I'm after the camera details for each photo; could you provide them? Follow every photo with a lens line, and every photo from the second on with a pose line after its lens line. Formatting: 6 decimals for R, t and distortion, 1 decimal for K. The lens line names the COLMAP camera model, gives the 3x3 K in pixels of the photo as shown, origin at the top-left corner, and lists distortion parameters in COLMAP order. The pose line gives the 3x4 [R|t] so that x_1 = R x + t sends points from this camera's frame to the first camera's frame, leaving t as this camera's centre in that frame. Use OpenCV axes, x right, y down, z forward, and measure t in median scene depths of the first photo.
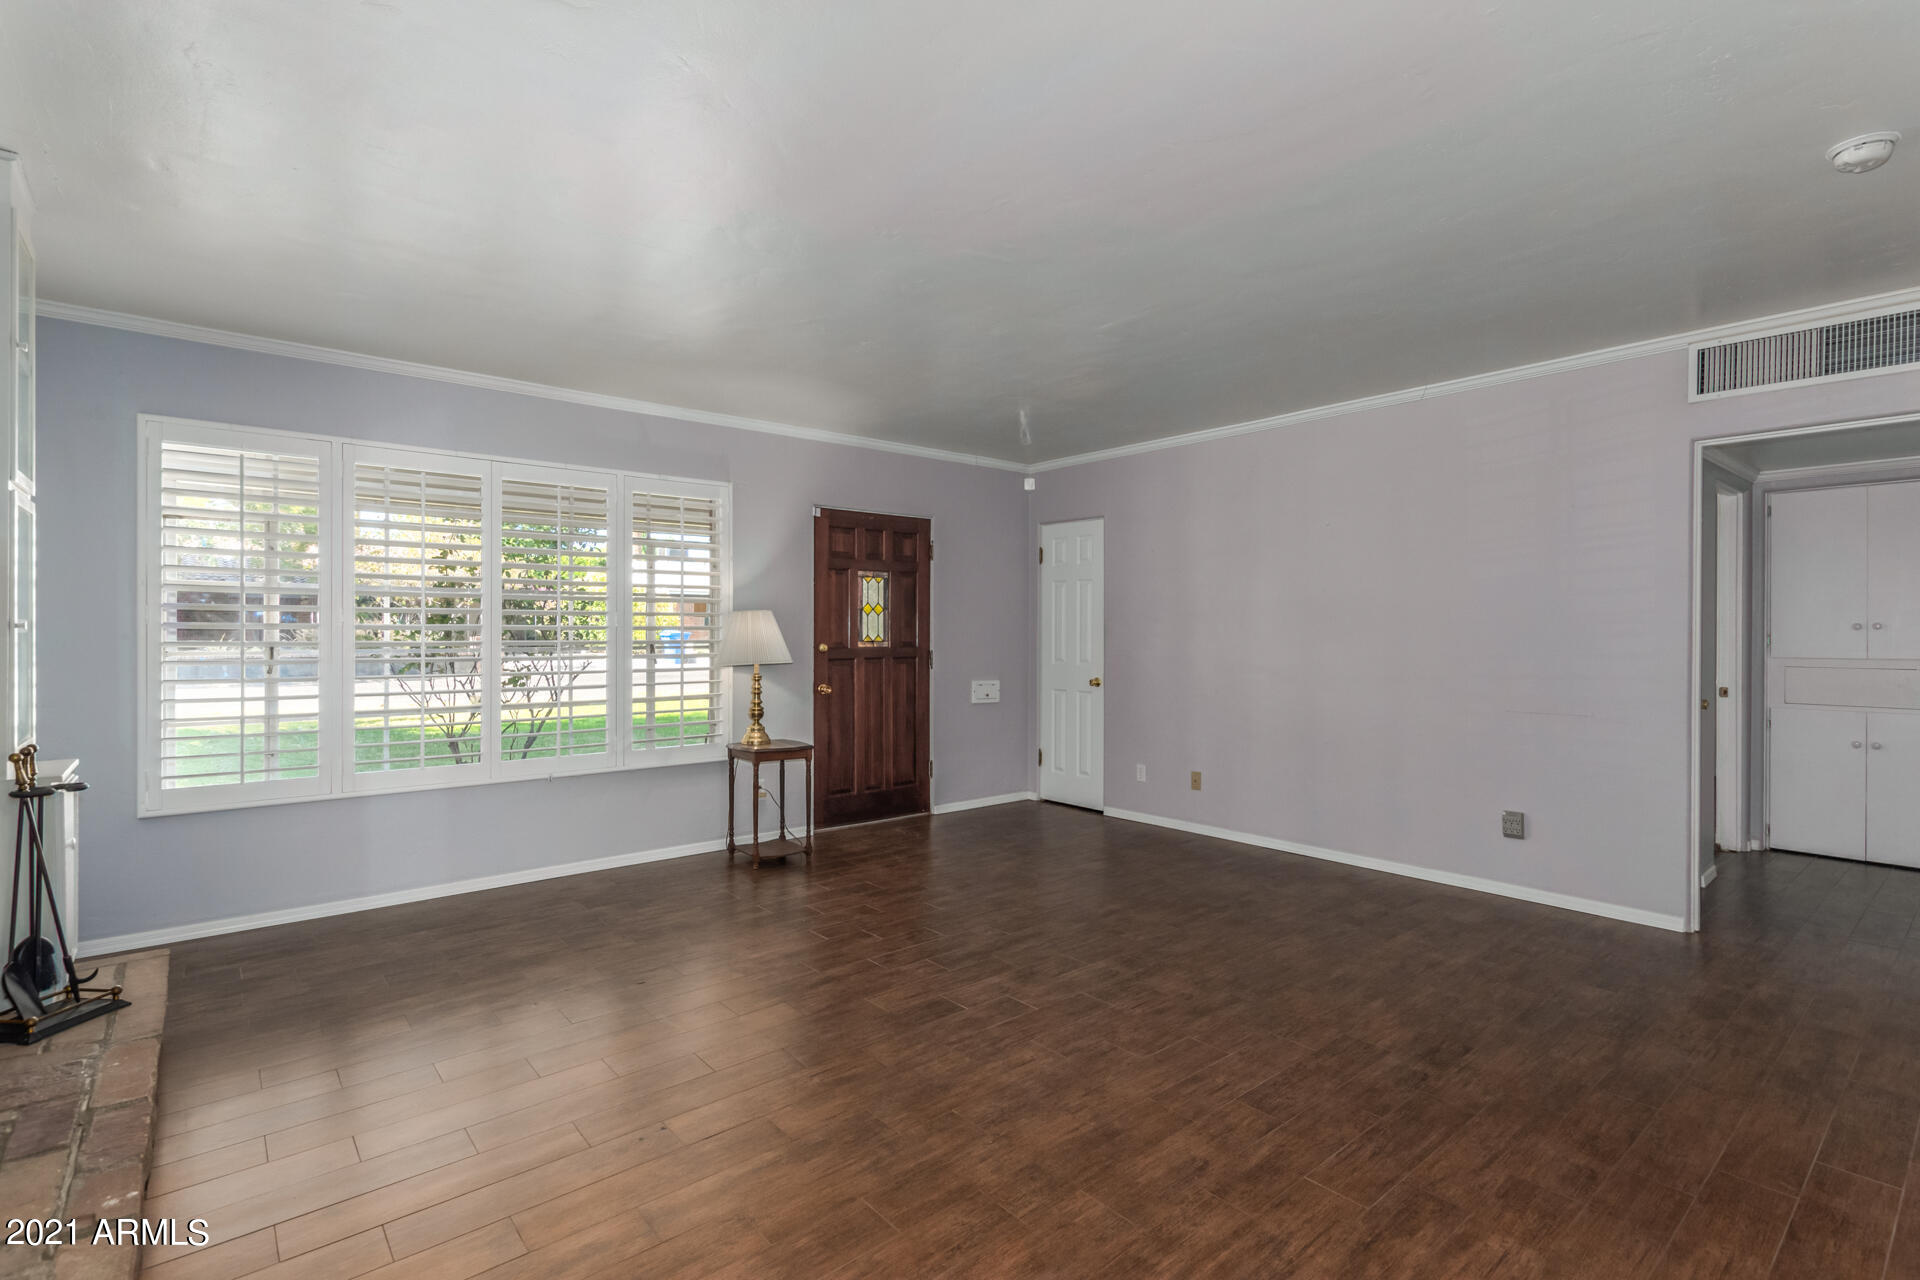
lens RADIAL K [[897.3, 0, 972.5], [0, 897.3, 634.7], [0, 0, 1]] dist [0.013524, -0.005594]
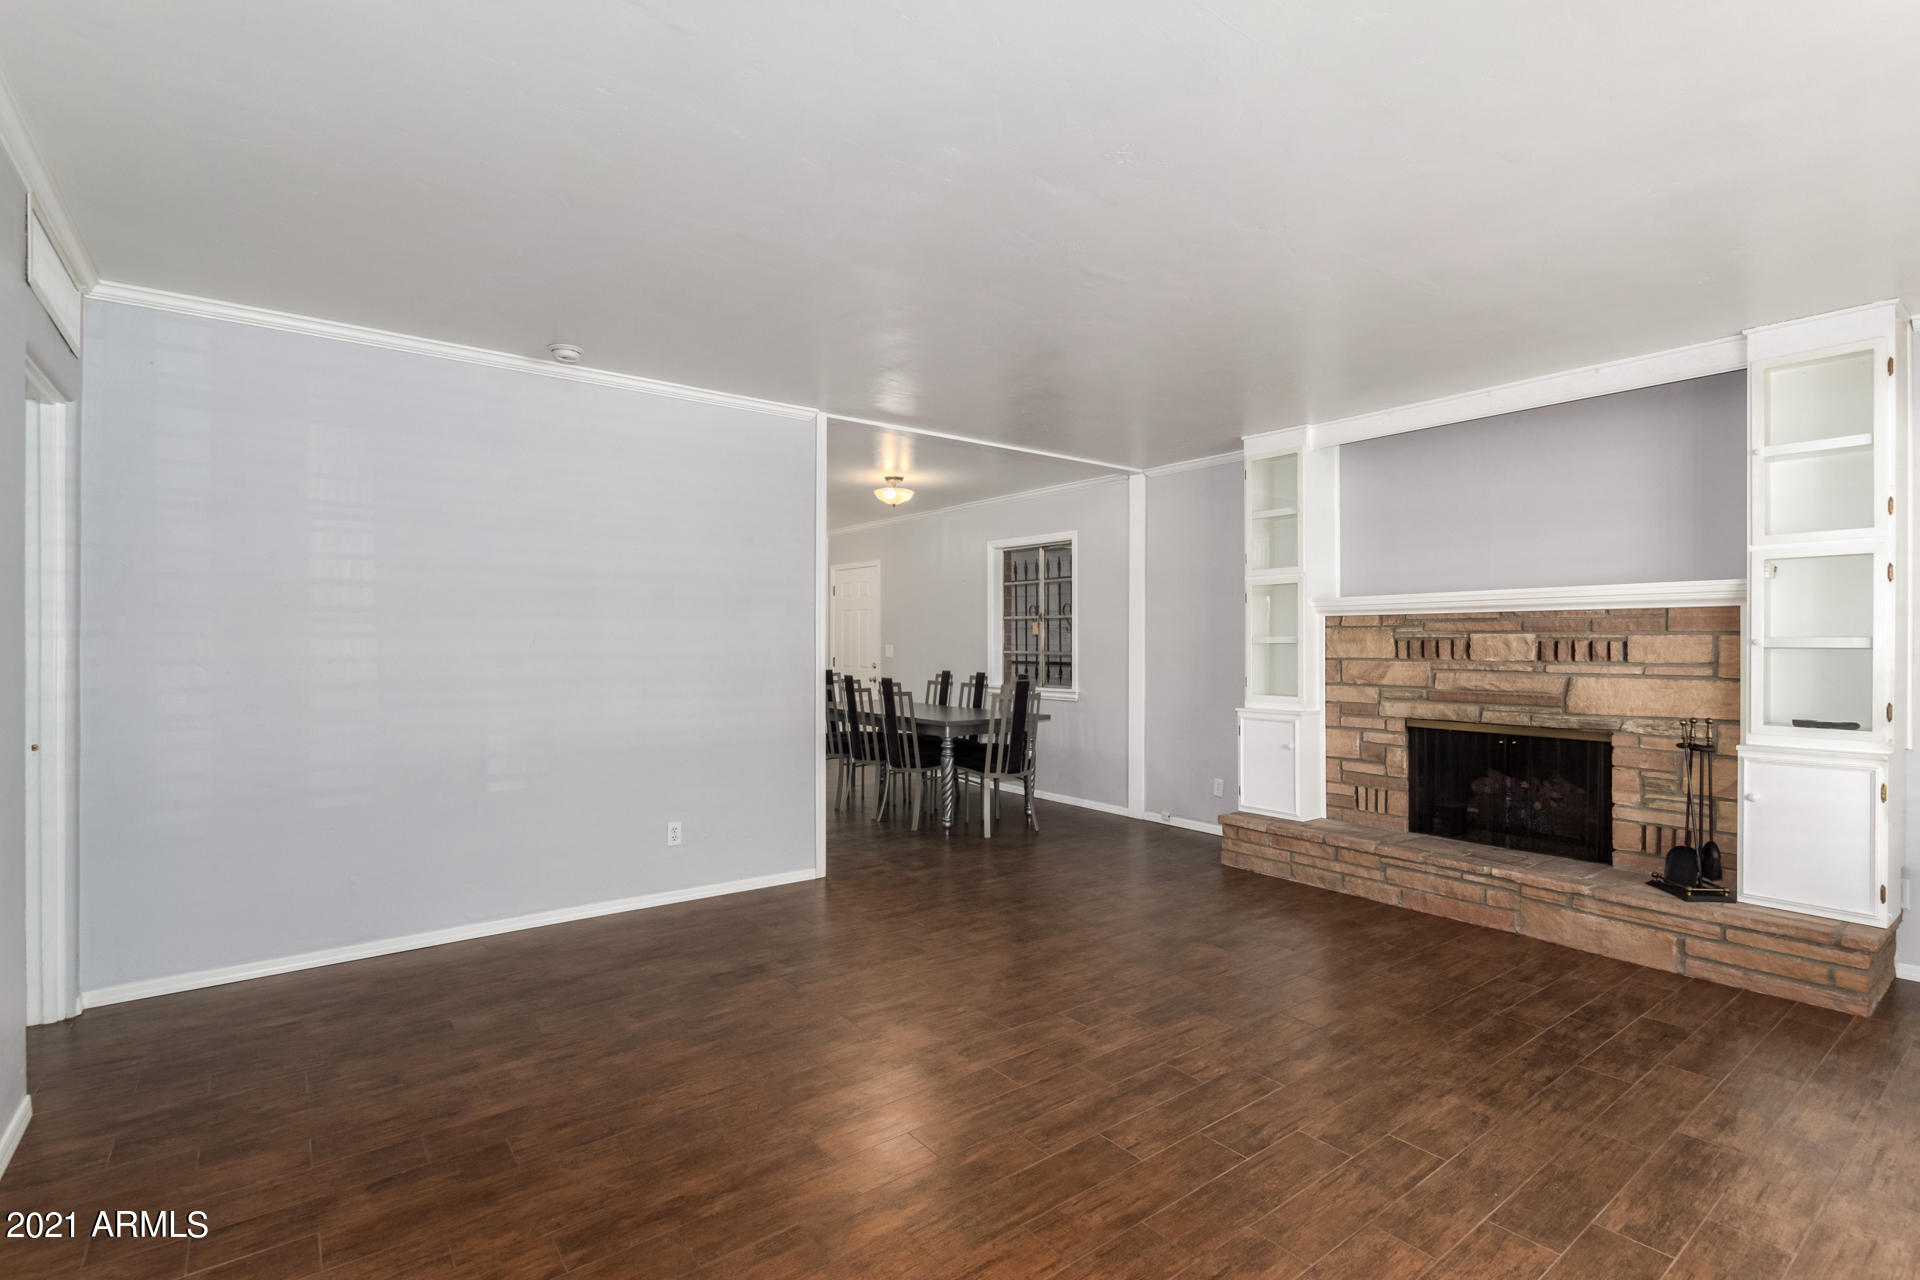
lens RADIAL K [[897.3, 0, 964.1], [0, 897.3, 636.2], [0, 0, 1]] dist [0.013524, -0.005594]
pose [[-0.998542, -0.003000, 0.053889, 0.119803], [-0.003093, 0.999994, -0.001640, -0.010237], [-0.053884, -0.001804, -0.998546, 1.931801]]
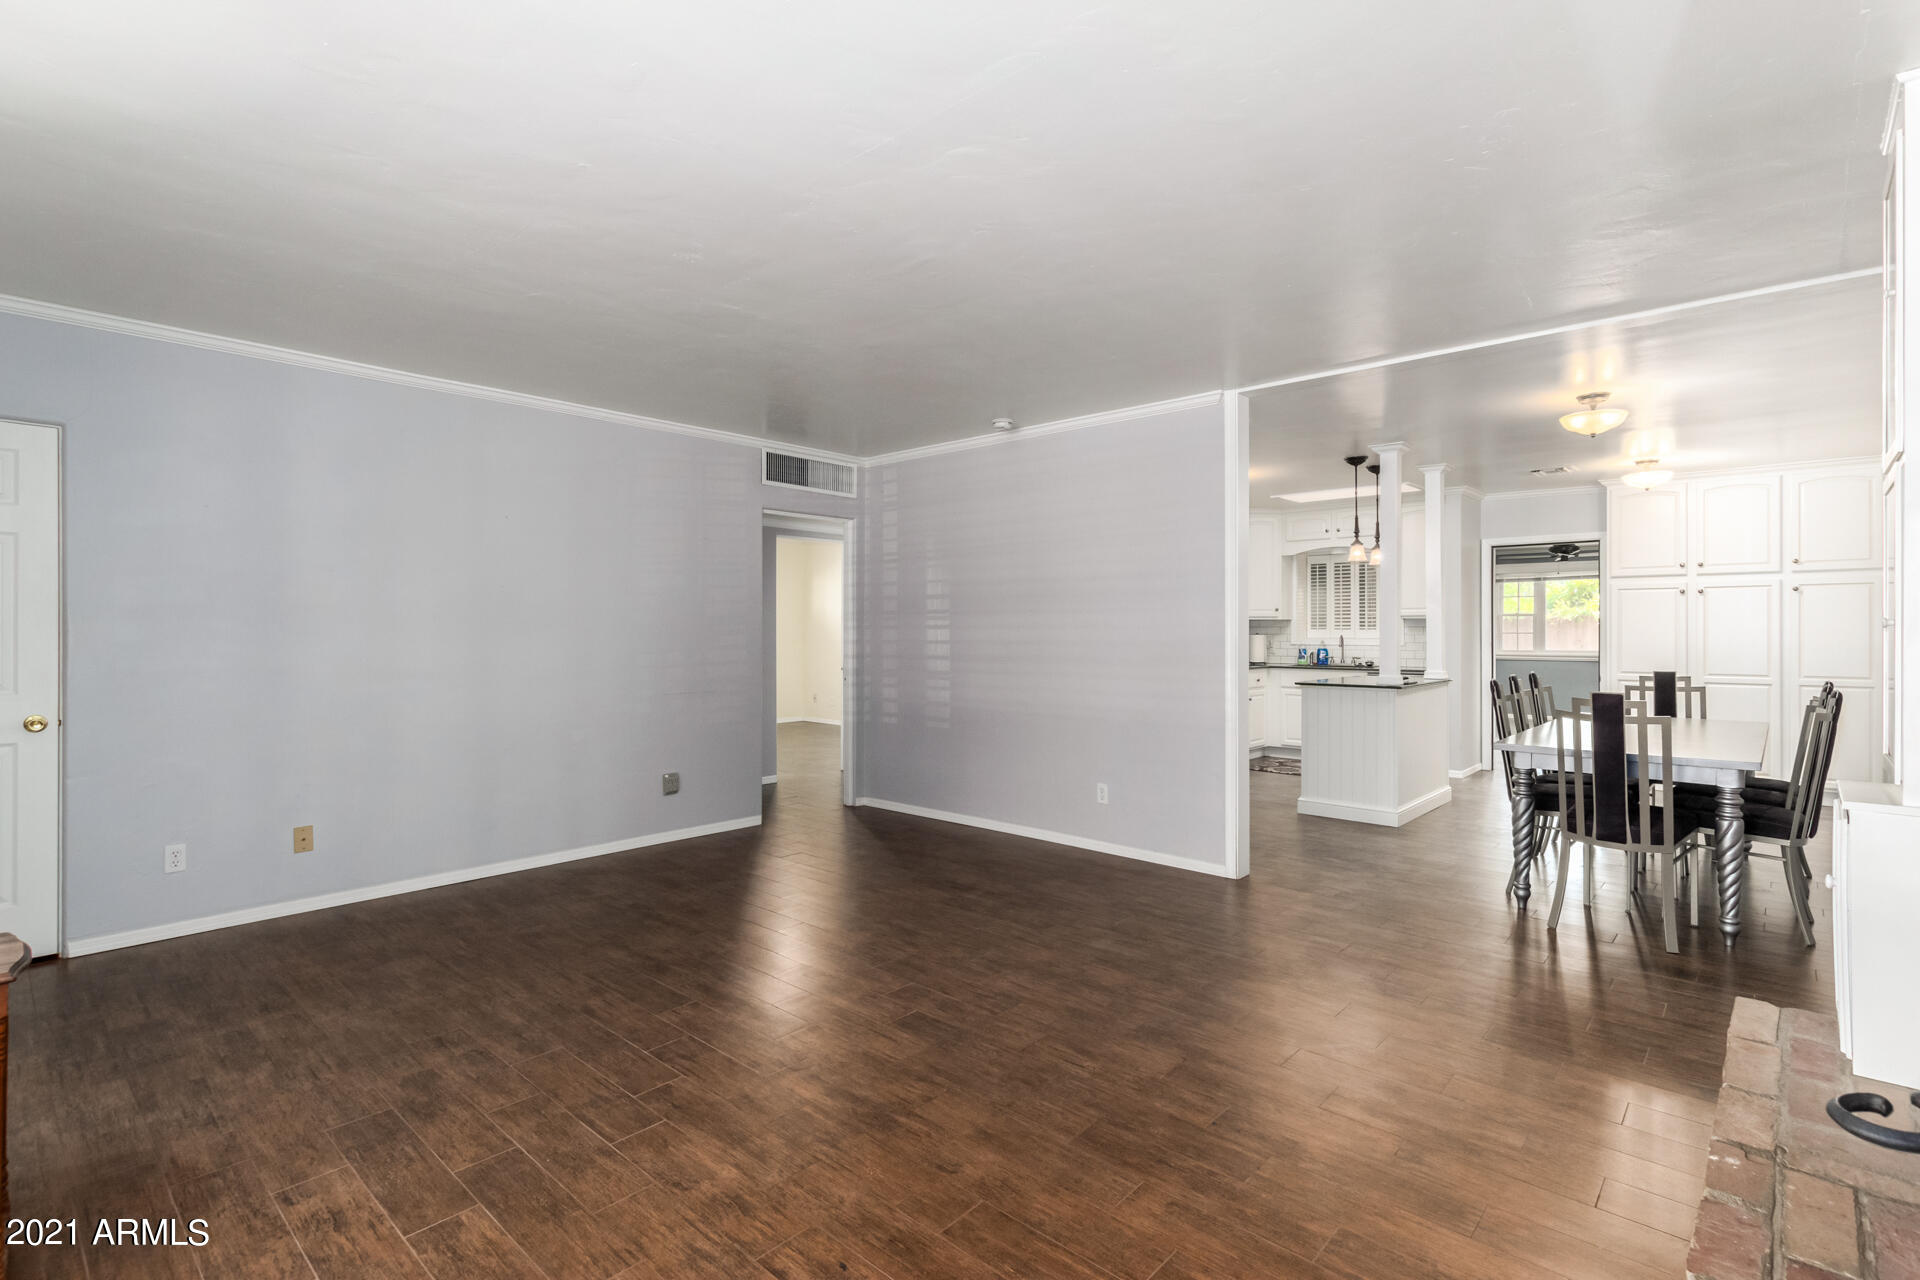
lens RADIAL K [[897.3, 0, 966.1], [0, 897.3, 638.9], [0, 0, 1]] dist [0.013524, -0.005594]
pose [[-0.124731, -0.009688, 0.992143, -0.950119], [0.002231, 0.999947, 0.010045, -0.005130], [-0.992188, 0.003466, -0.124703, 1.018222]]
